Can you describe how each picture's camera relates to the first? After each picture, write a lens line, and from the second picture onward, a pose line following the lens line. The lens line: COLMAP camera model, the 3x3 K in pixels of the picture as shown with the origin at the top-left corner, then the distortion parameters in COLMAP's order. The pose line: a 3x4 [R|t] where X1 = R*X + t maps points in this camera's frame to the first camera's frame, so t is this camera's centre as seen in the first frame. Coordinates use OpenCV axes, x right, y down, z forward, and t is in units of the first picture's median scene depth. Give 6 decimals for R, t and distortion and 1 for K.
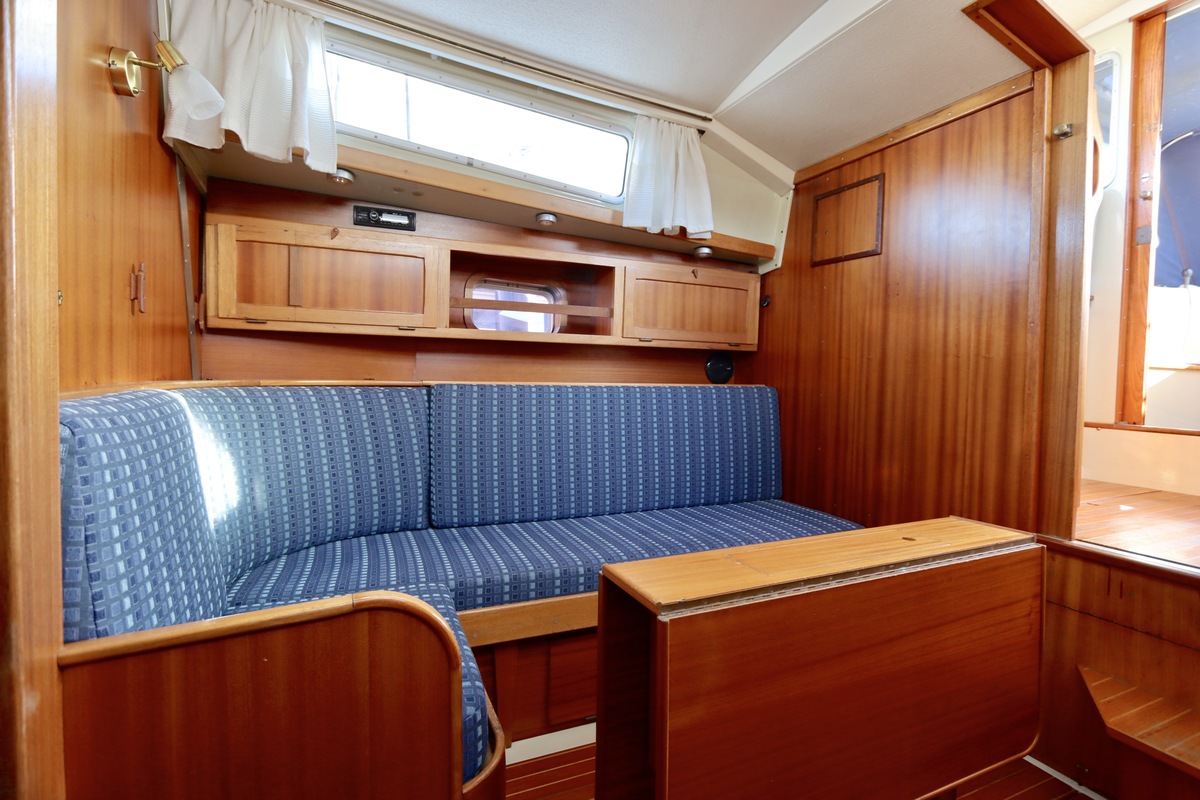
lens RADIAL K [[569.1, 0, 599.7], [0, 569.1, 392.4], [0, 0, 1]] dist [-0.015898, 0.001078]
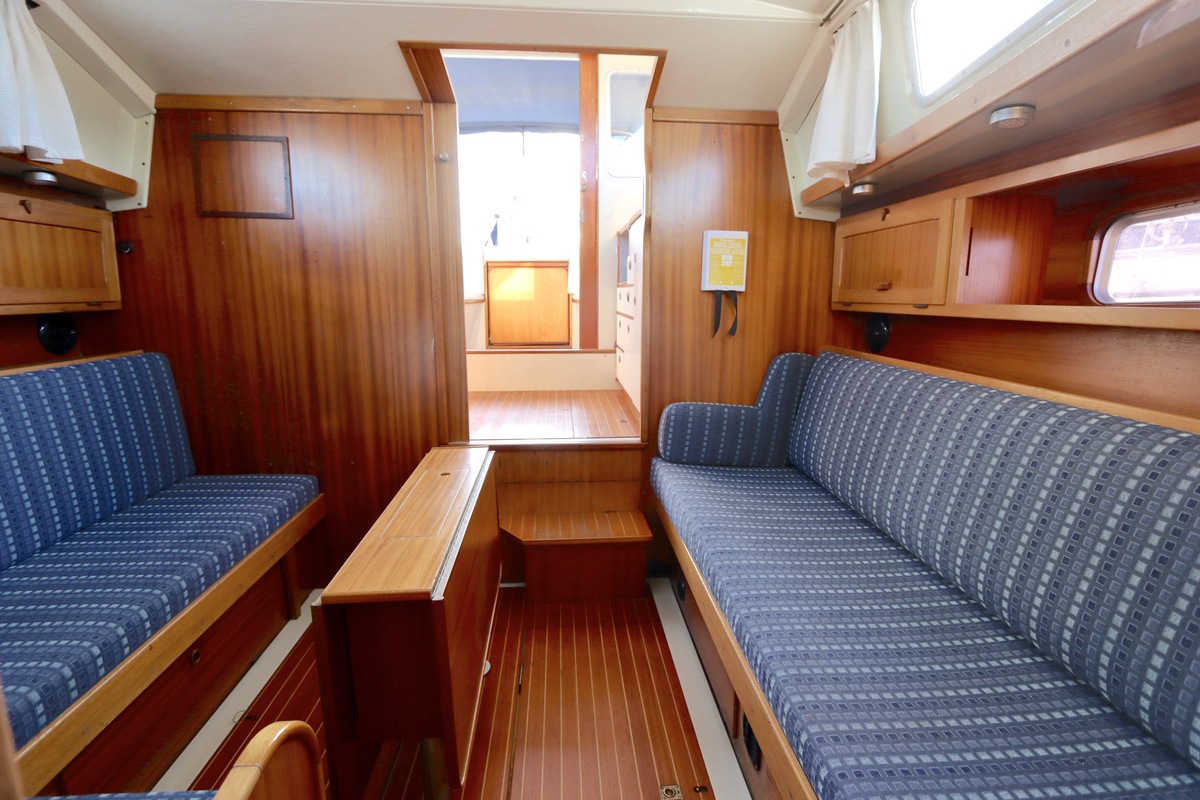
lens RADIAL K [[572.8, 0, 600.7], [0, 572.8, 396.2], [0, 0, 1]] dist [-0.016247, 0.001601]
pose [[0.335252, -0.190128, 0.922744, -0.356111], [0.033617, 0.981216, 0.189962, -0.110413], [-0.941528, -0.032666, 0.335346, 0.114188]]
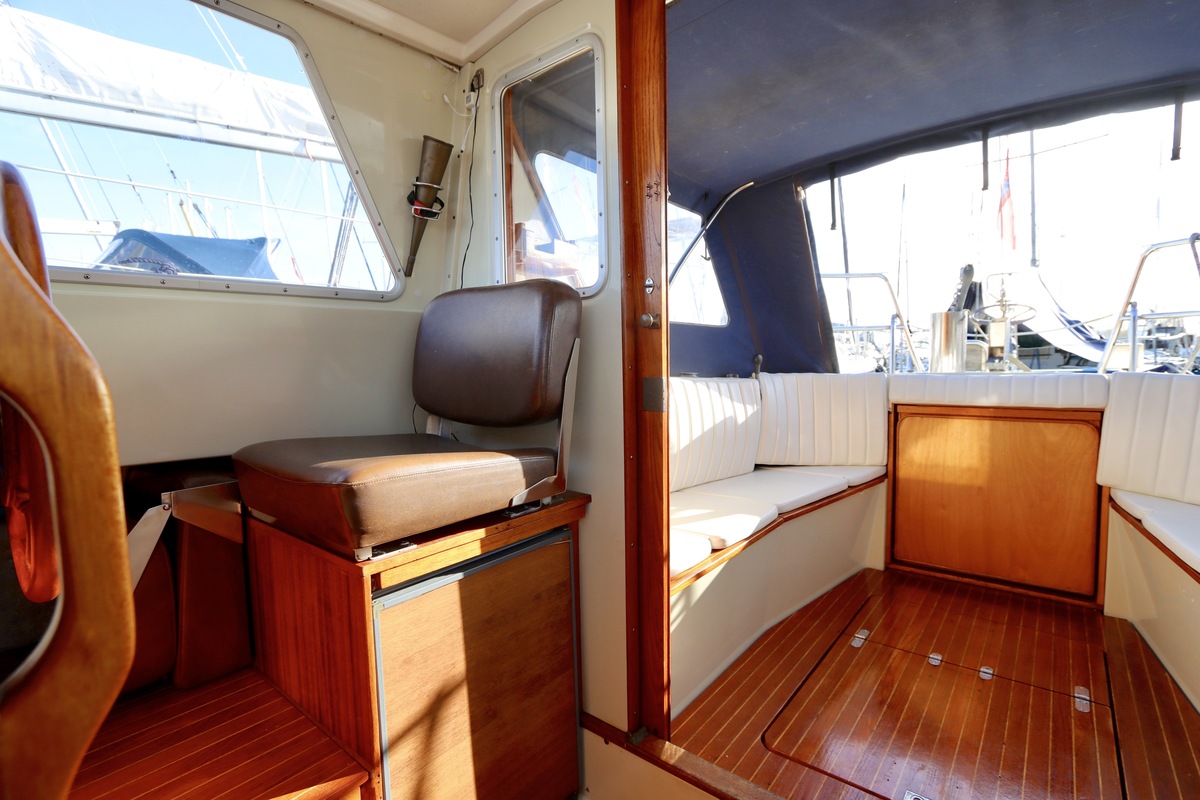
lens RADIAL K [[569.1, 0, 599.7], [0, 569.1, 392.4], [0, 0, 1]] dist [-0.015898, 0.001078]
pose [[0.888029, -0.070049, 0.454420, 0.820125], [0.054573, 0.997398, 0.047101, -0.373265], [-0.456538, -0.017028, 0.889541, 0.649422]]
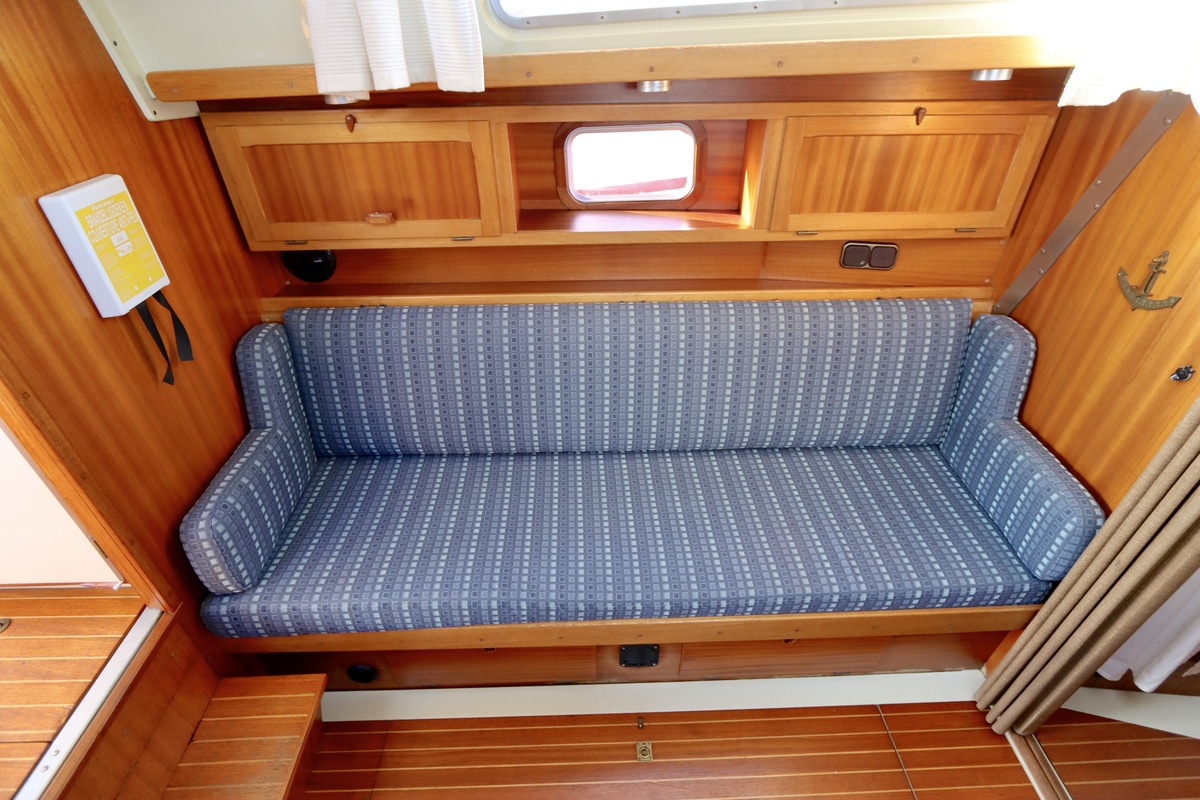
lens RADIAL K [[569.1, 0, 599.7], [0, 569.1, 392.4], [0, 0, 1]] dist [-0.015898, 0.001078]
pose [[-0.928416, -0.232019, 0.290190, 0.192233], [-0.008730, 0.794450, 0.607267, -0.381410], [-0.371439, 0.561263, -0.739606, 0.595690]]
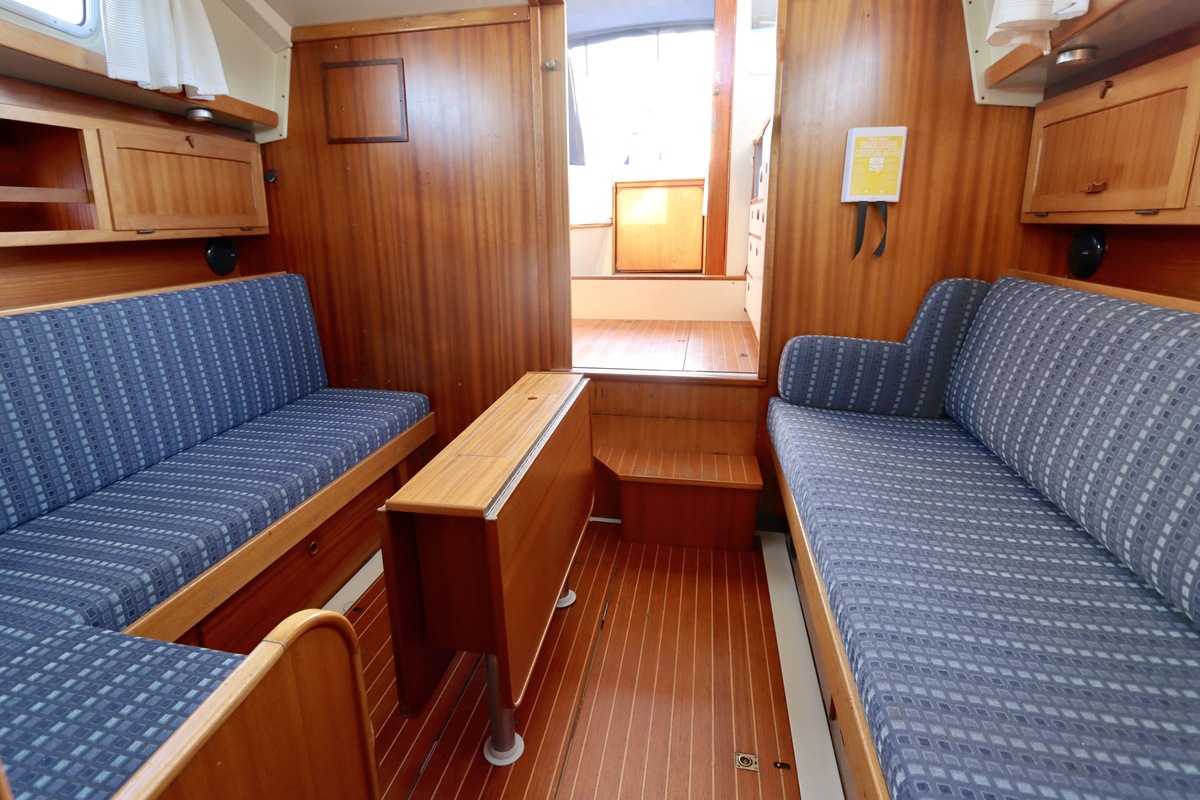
lens RADIAL K [[604.7, 0, 567.9], [0, 604.7, 373.6], [0, 0, 1]] dist [-0.013720, 0.000066]
pose [[0.592421, -0.231417, 0.771675, -0.307412], [0.057236, 0.967525, 0.246210, -0.090052], [-0.803593, -0.101693, 0.586428, 0.061138]]
